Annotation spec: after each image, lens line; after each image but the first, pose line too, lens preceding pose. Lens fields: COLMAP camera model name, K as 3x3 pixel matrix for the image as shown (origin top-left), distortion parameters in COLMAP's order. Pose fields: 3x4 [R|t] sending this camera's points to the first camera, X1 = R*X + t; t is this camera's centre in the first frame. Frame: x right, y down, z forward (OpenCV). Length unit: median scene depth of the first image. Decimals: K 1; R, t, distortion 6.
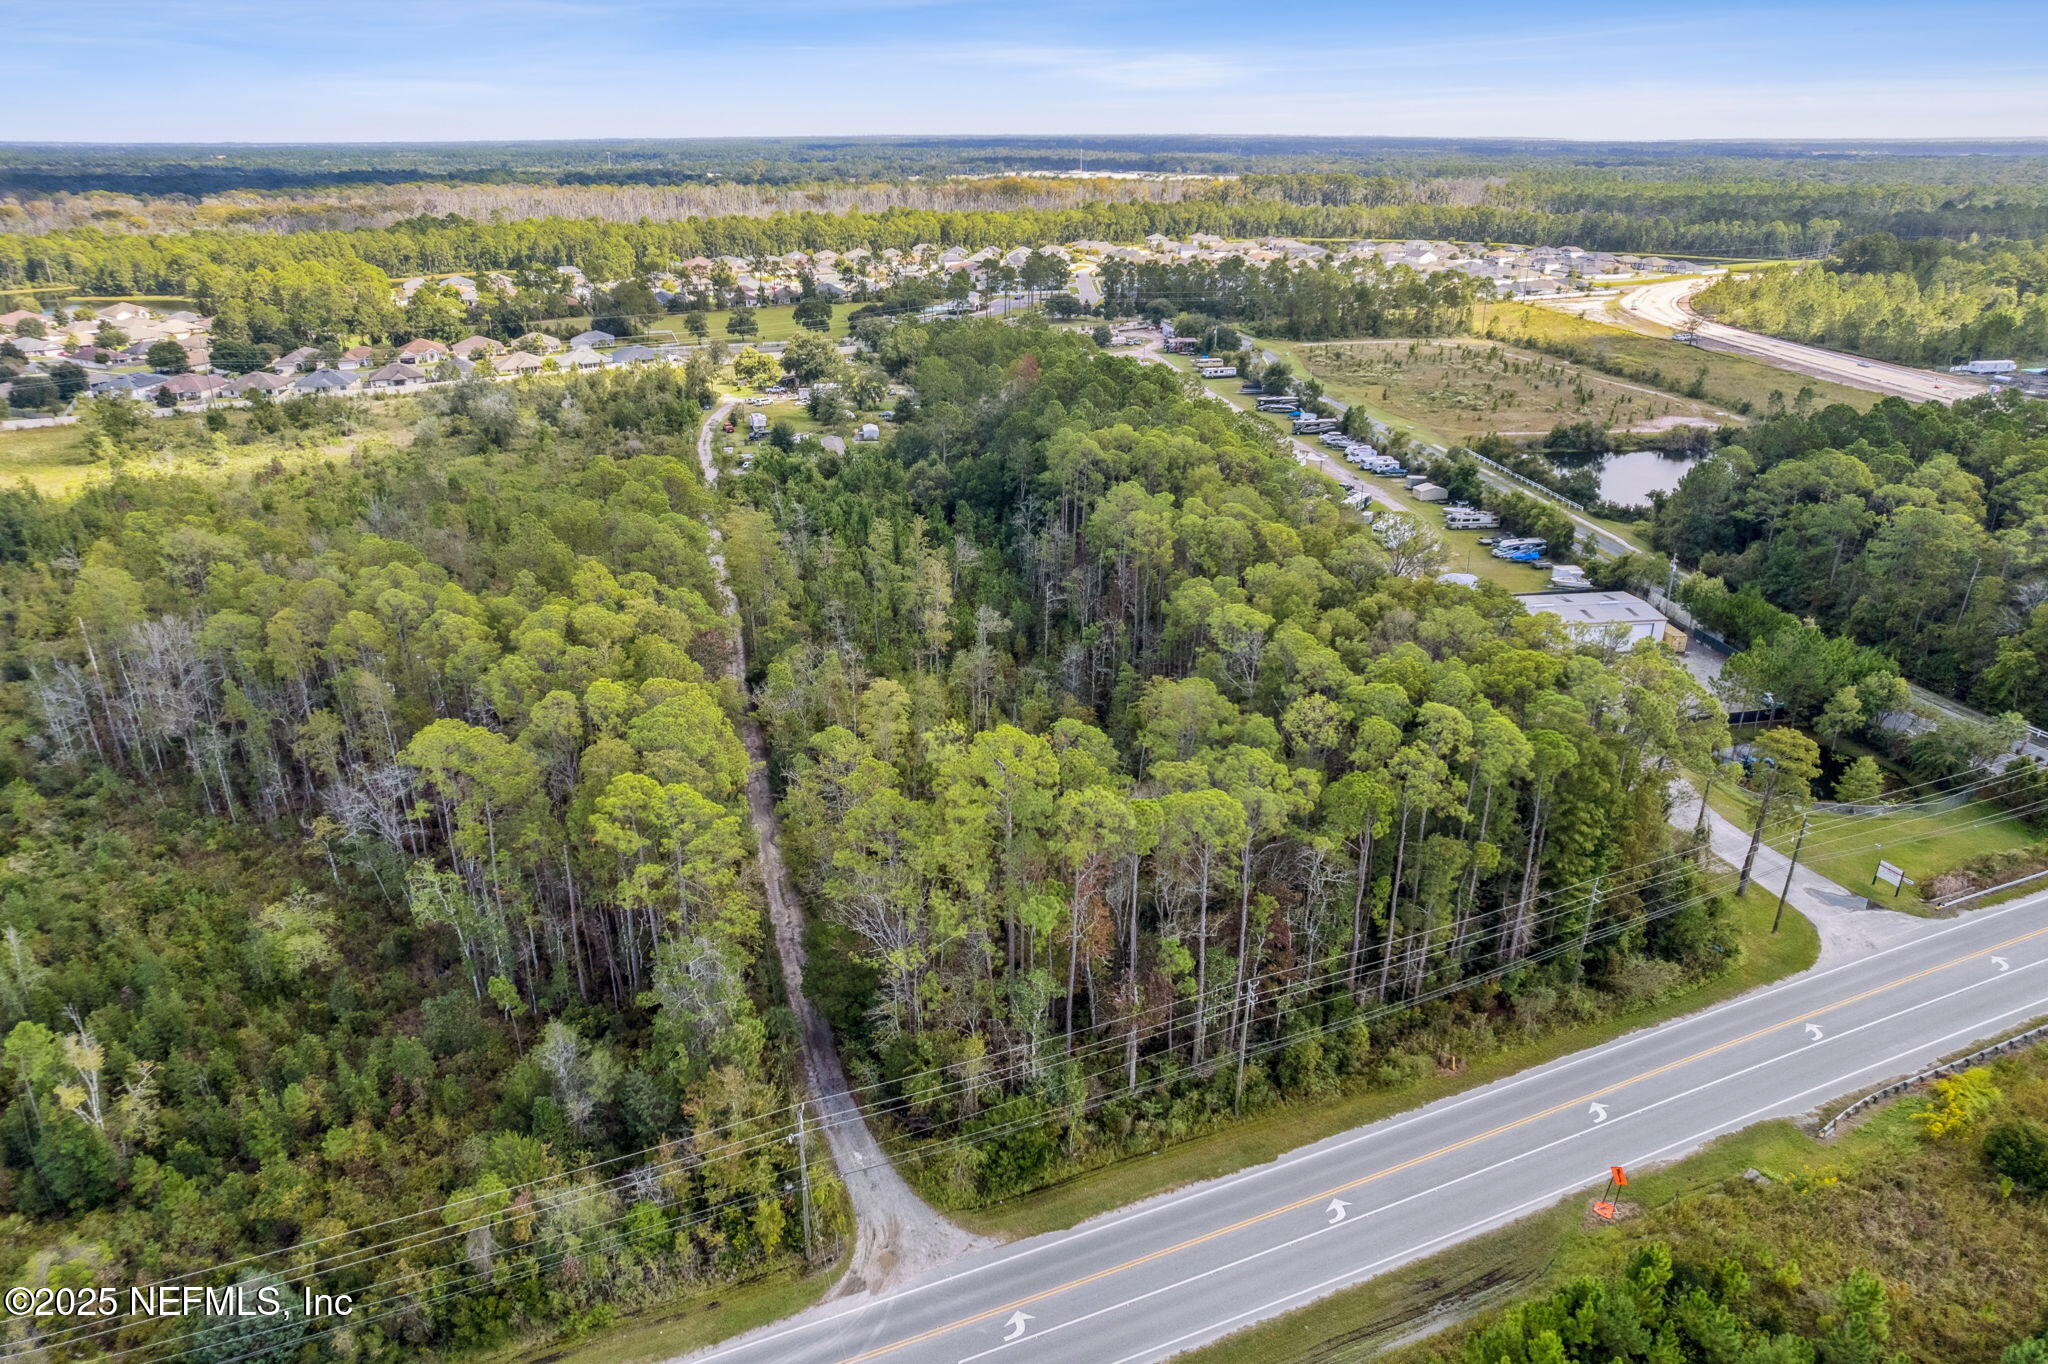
lens RADIAL K [[1319.1, 0, 1024.0], [0, 1319.1, 682.0], [0, 0, 1]] dist [-0.078492, 0.071872]
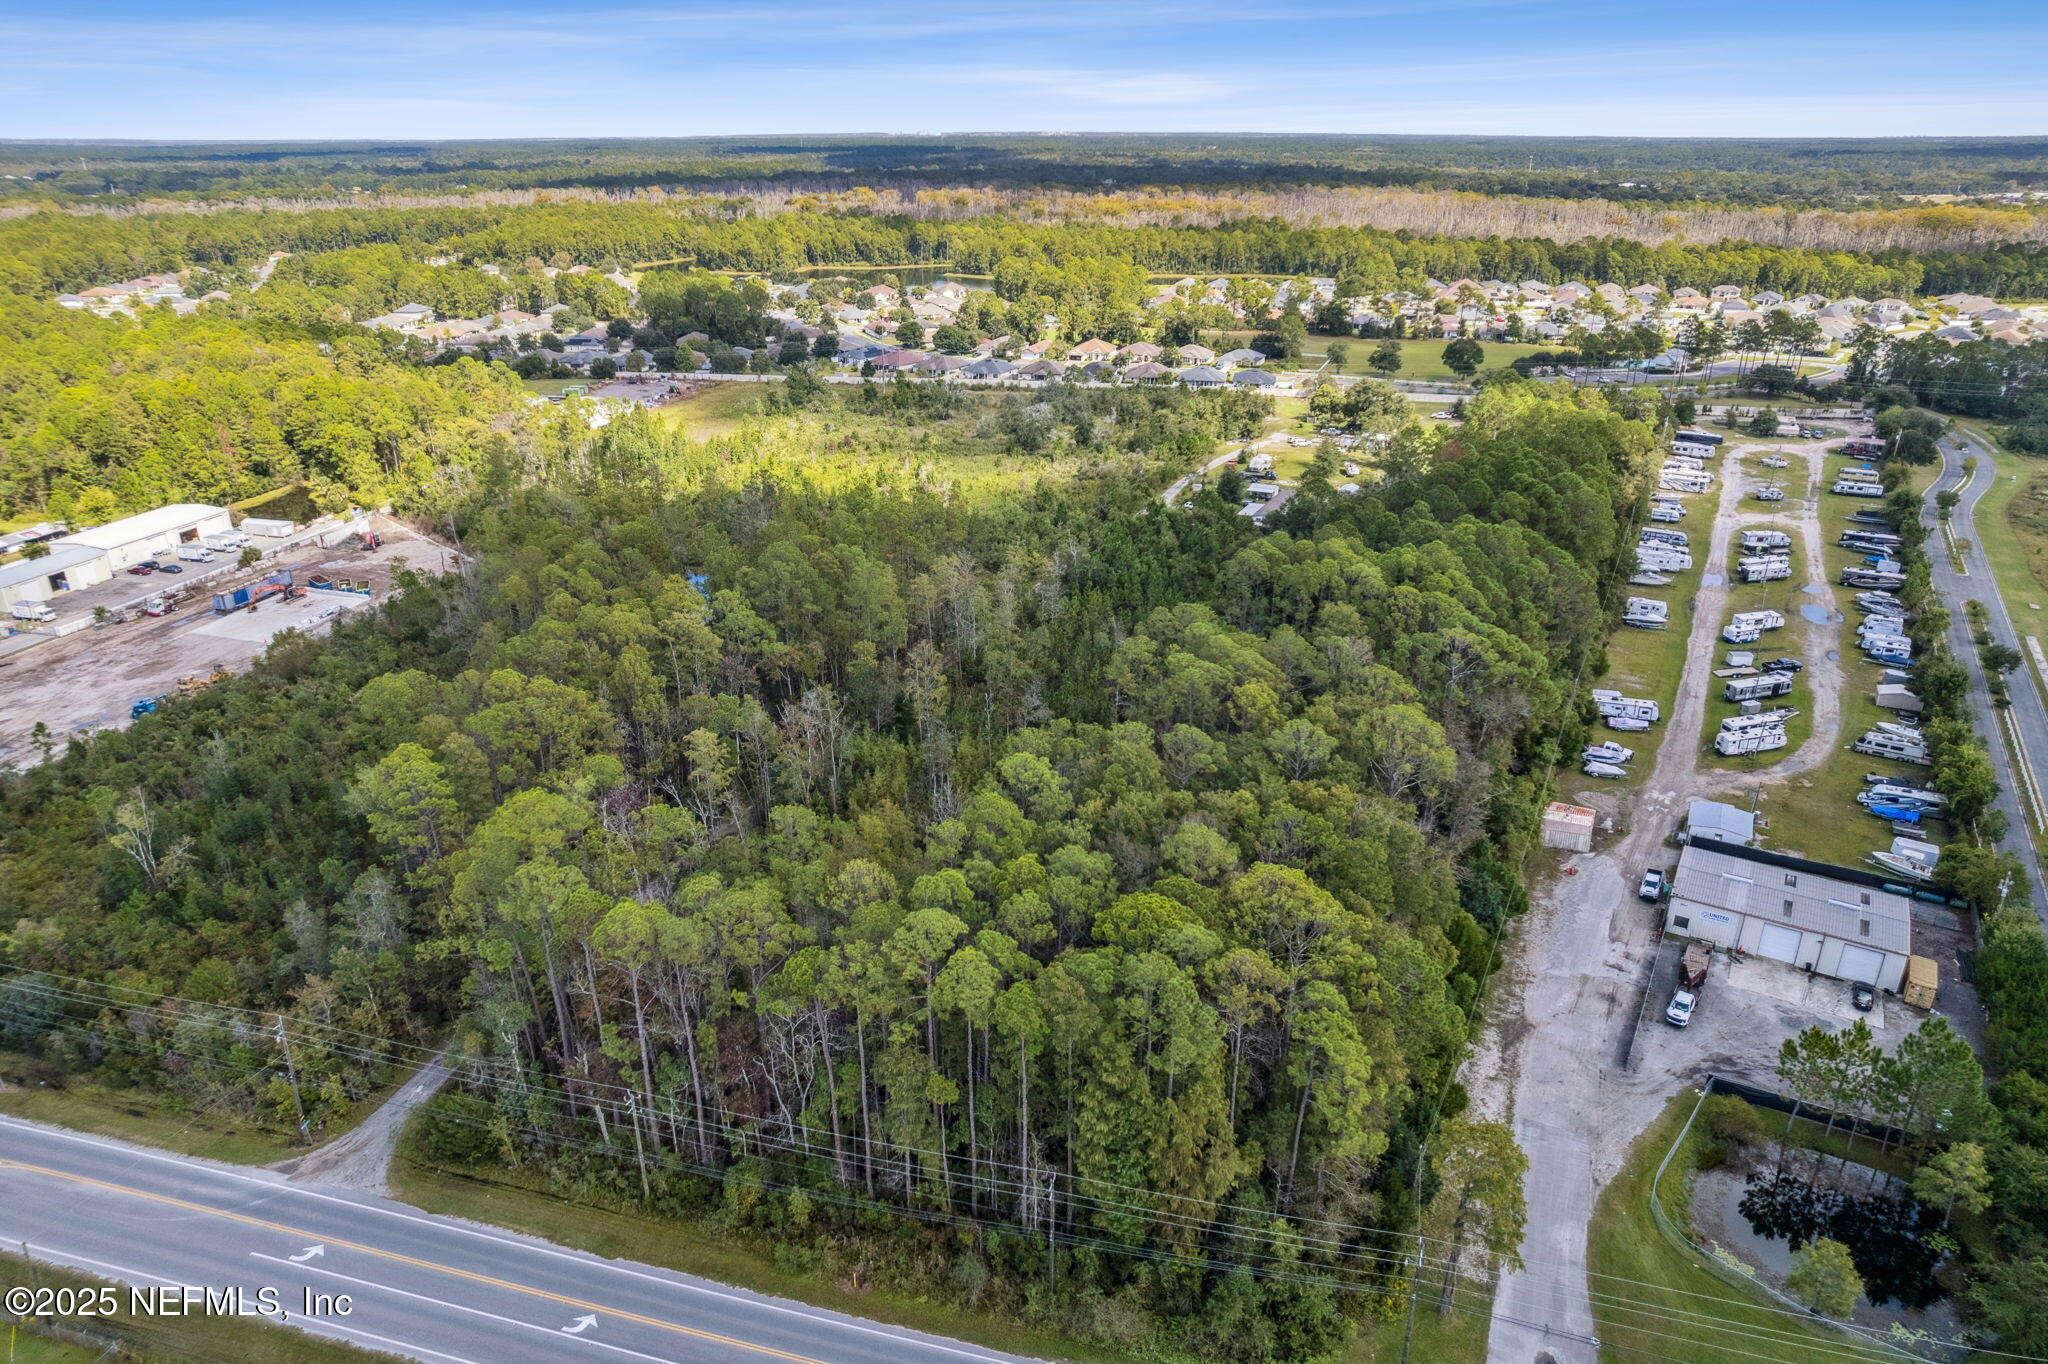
lens RADIAL K [[1319.1, 0, 1024.0], [0, 1319.1, 682.0], [0, 0, 1]] dist [-0.078492, 0.071872]
pose [[0.782294, 0.244898, -0.572749, 0.375773], [-0.243073, 0.966595, 0.081297, -0.101547], [0.573526, 0.075621, 0.815690, 0.118503]]
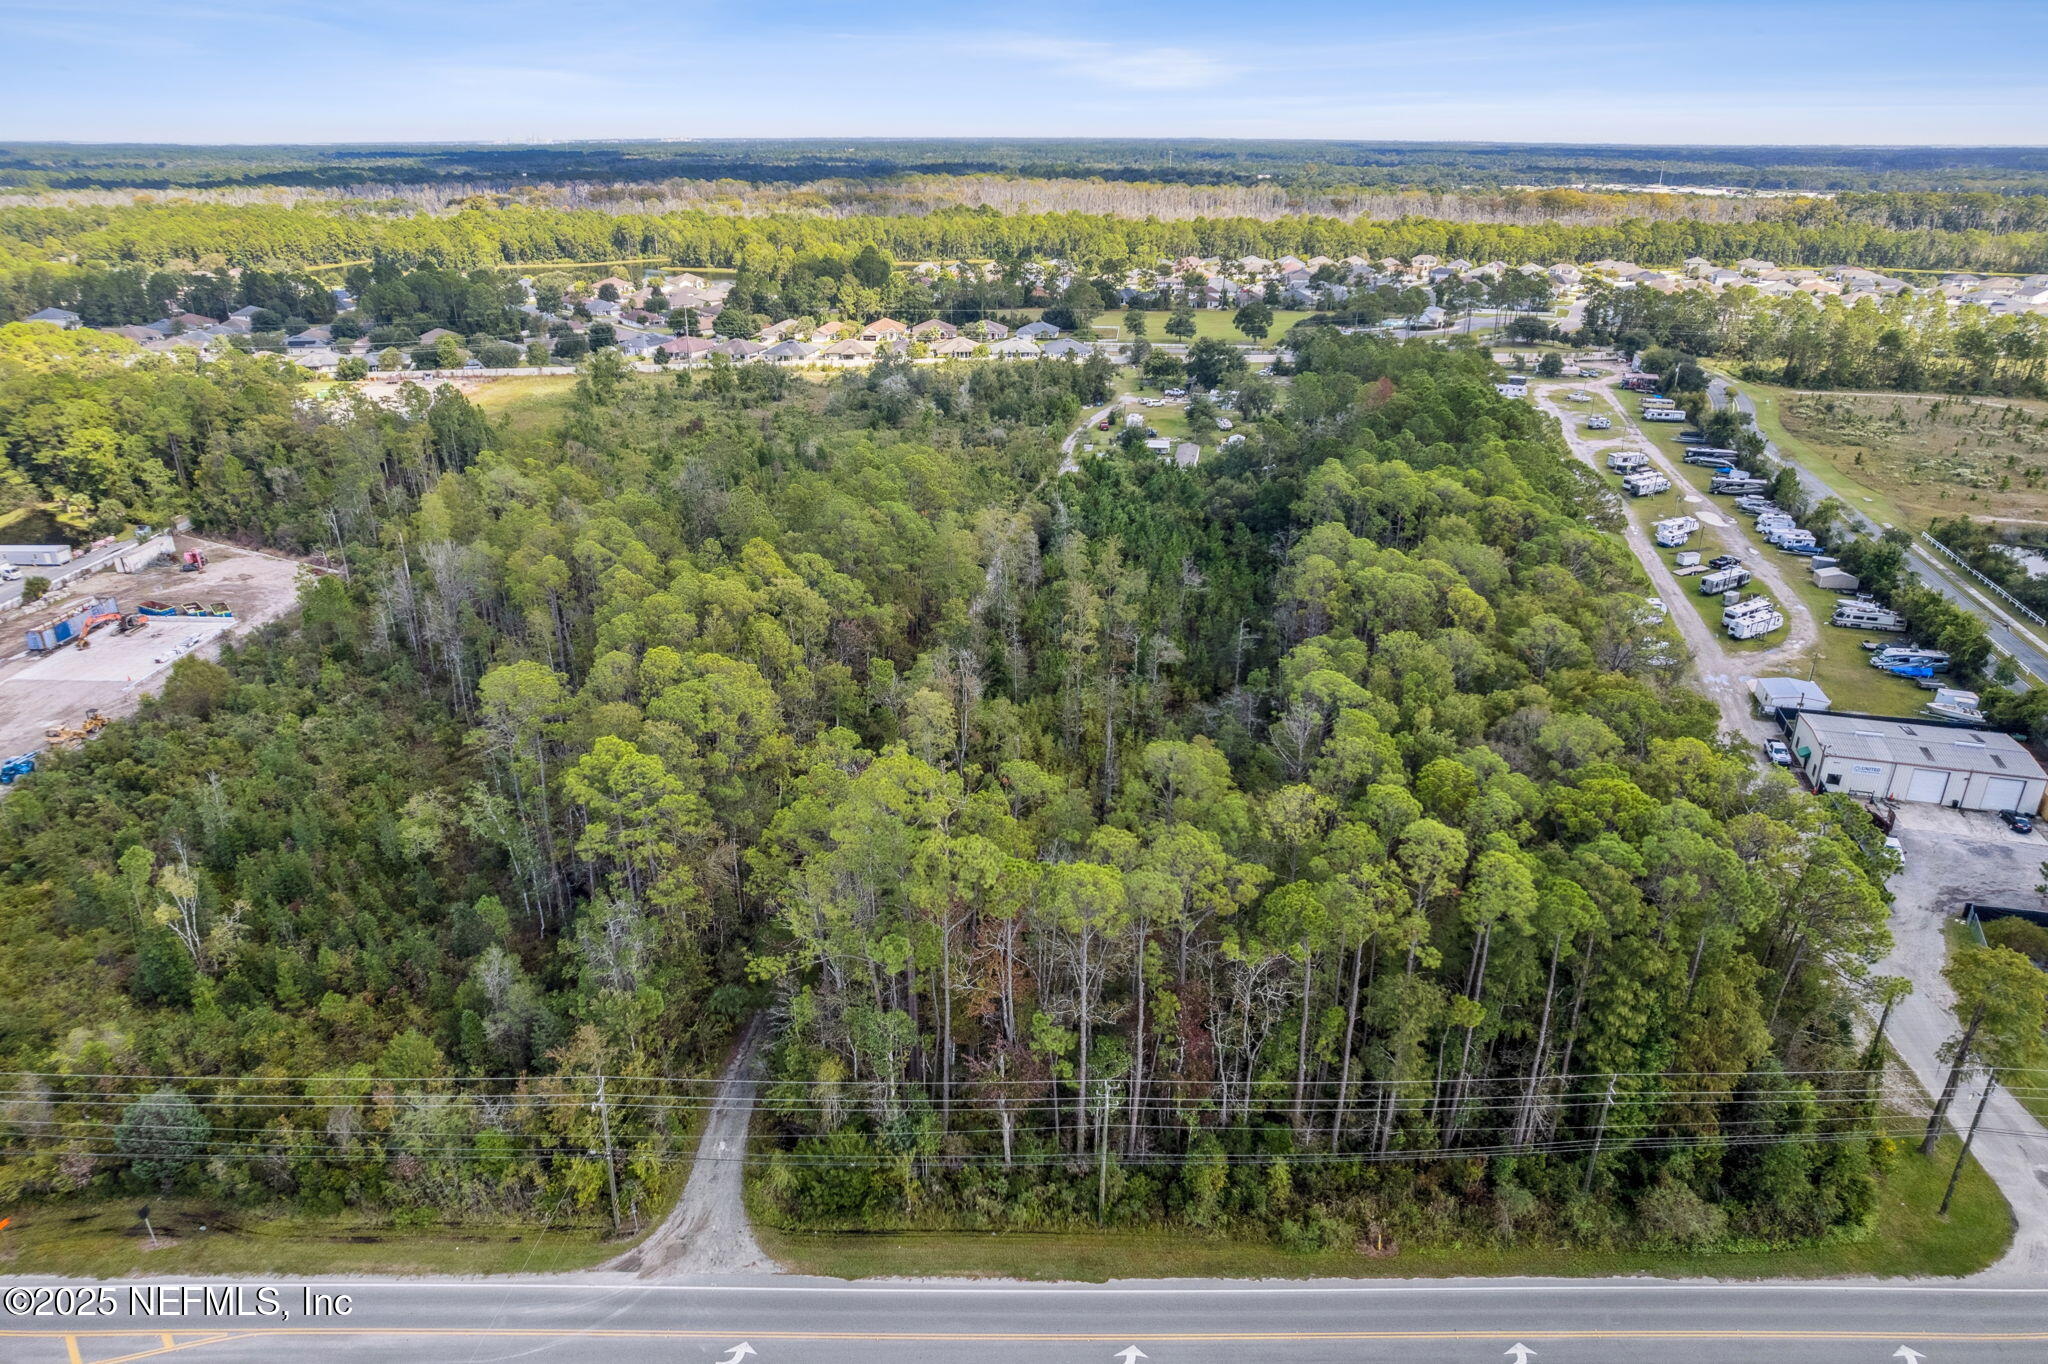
lens RADIAL K [[1319.1, 0, 1024.0], [0, 1319.1, 682.0], [0, 0, 1]] dist [-0.078492, 0.071872]
pose [[0.918300, 0.157829, -0.363062, 0.160231], [-0.158452, 0.986962, 0.028274, -0.023682], [0.362791, 0.031563, 0.931336, 0.051687]]
